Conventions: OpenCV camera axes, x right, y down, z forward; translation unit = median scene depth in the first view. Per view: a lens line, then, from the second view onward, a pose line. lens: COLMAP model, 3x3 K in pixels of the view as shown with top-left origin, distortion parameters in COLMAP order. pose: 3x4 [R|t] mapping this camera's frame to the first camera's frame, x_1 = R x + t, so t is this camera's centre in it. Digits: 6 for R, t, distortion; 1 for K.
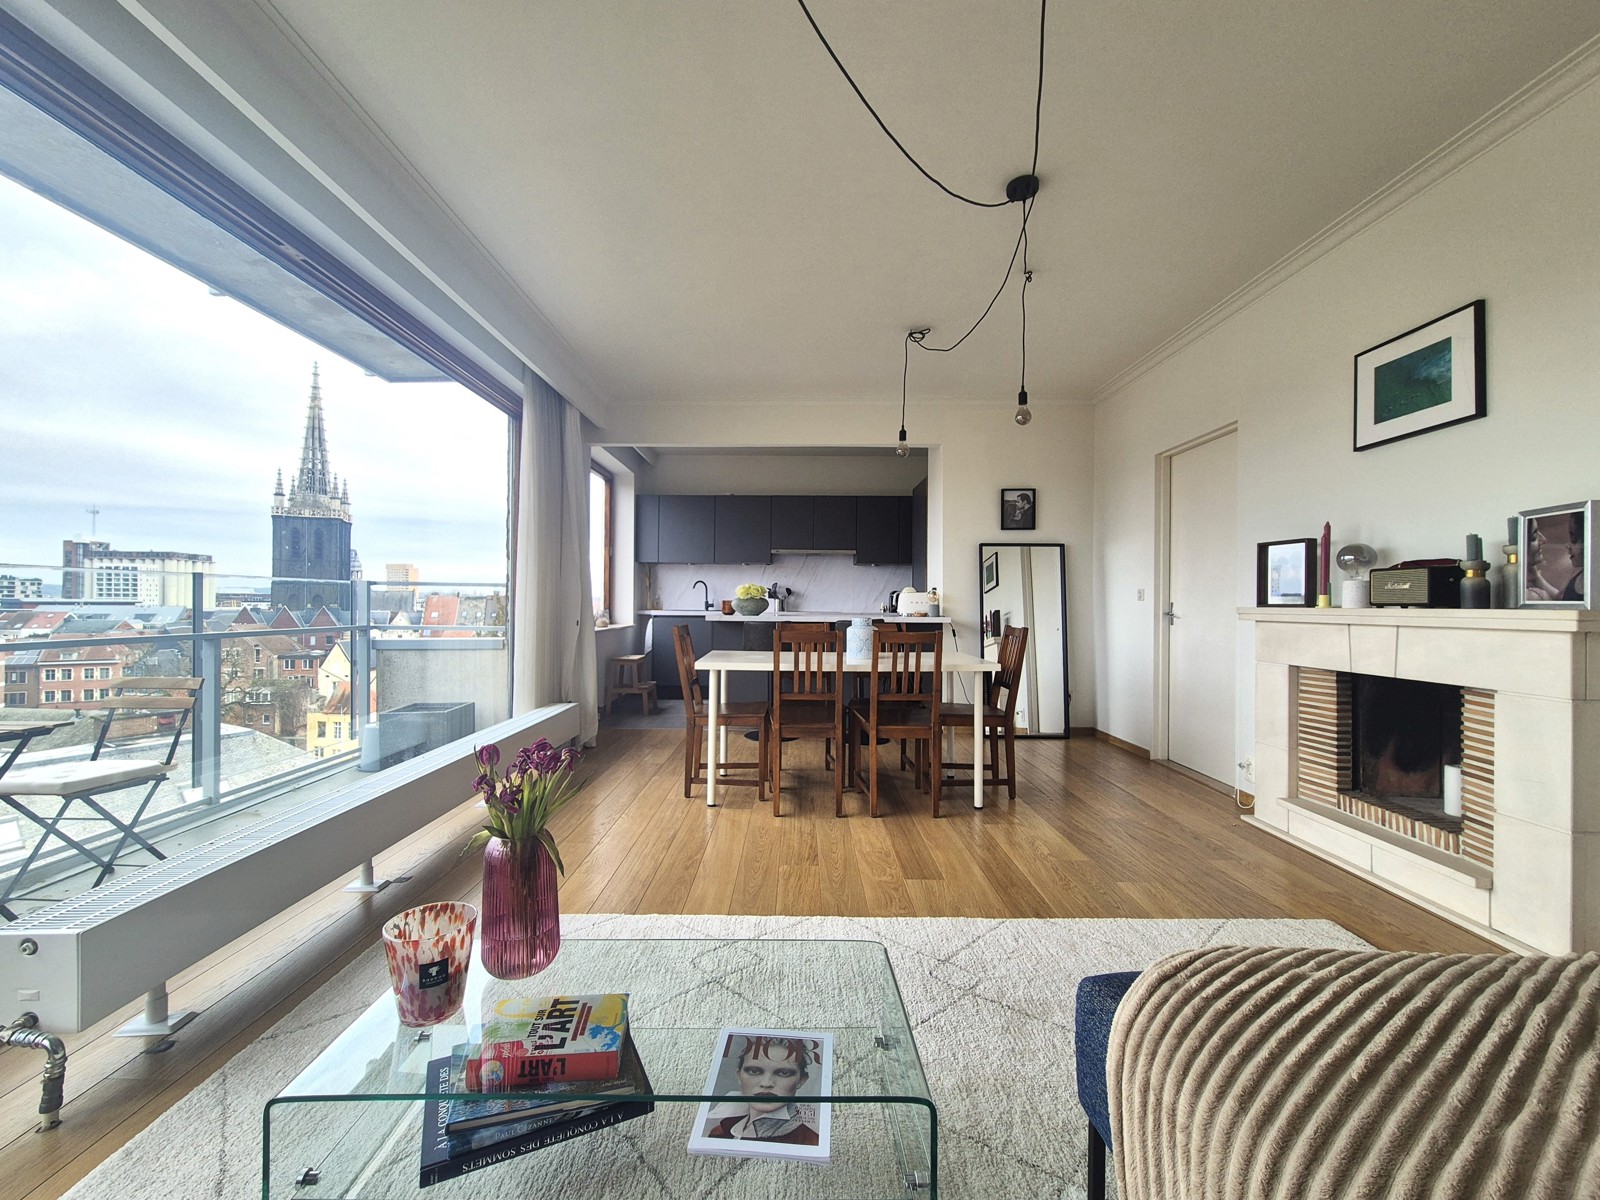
lens RADIAL K [[663.1, 0, 794.8], [0, 663.1, 603.6], [0, 0, 1]] dist [-0.003252, -0.001227]
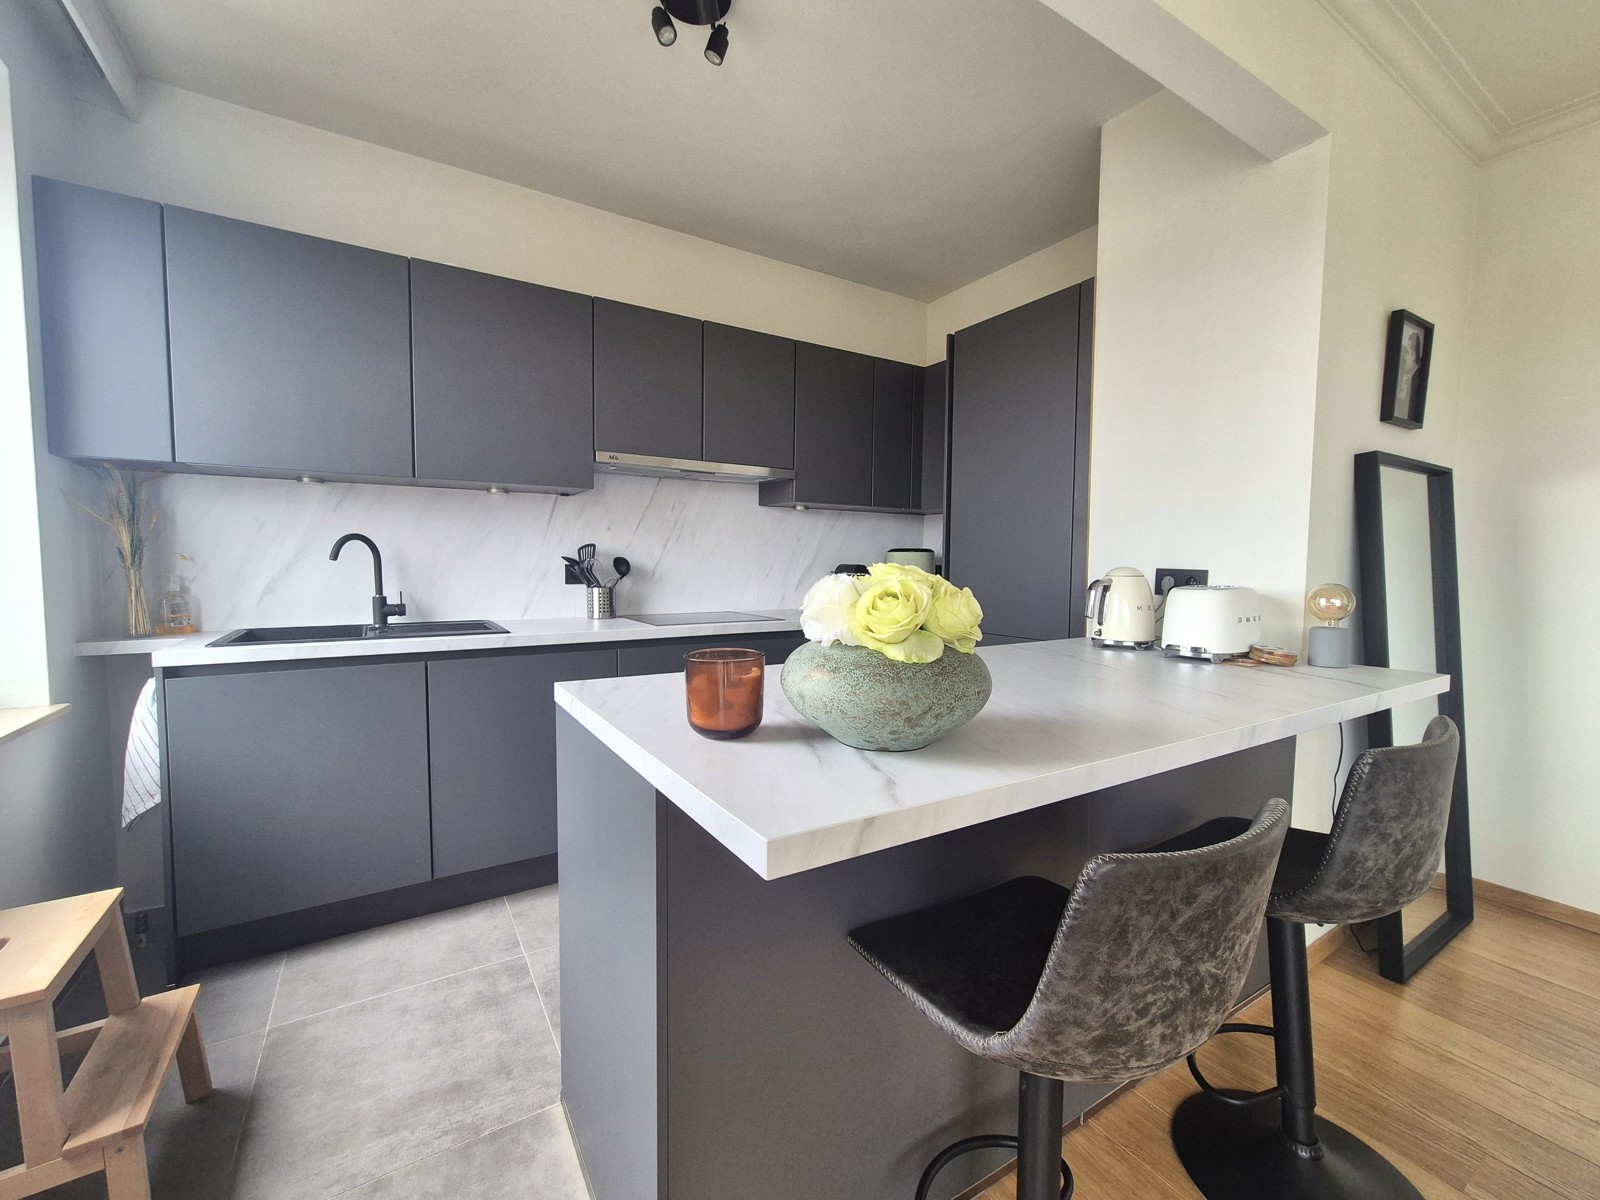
lens RADIAL K [[663.1, 0, 800.7], [0, 663.1, 605.7], [0, 0, 1]] dist [-0.003252, -0.001227]
pose [[0.840375, -0.034662, 0.540896, -0.133044], [-0.003222, 0.997616, 0.068936, -0.021973], [-0.541996, -0.059675, 0.838260, 0.606113]]
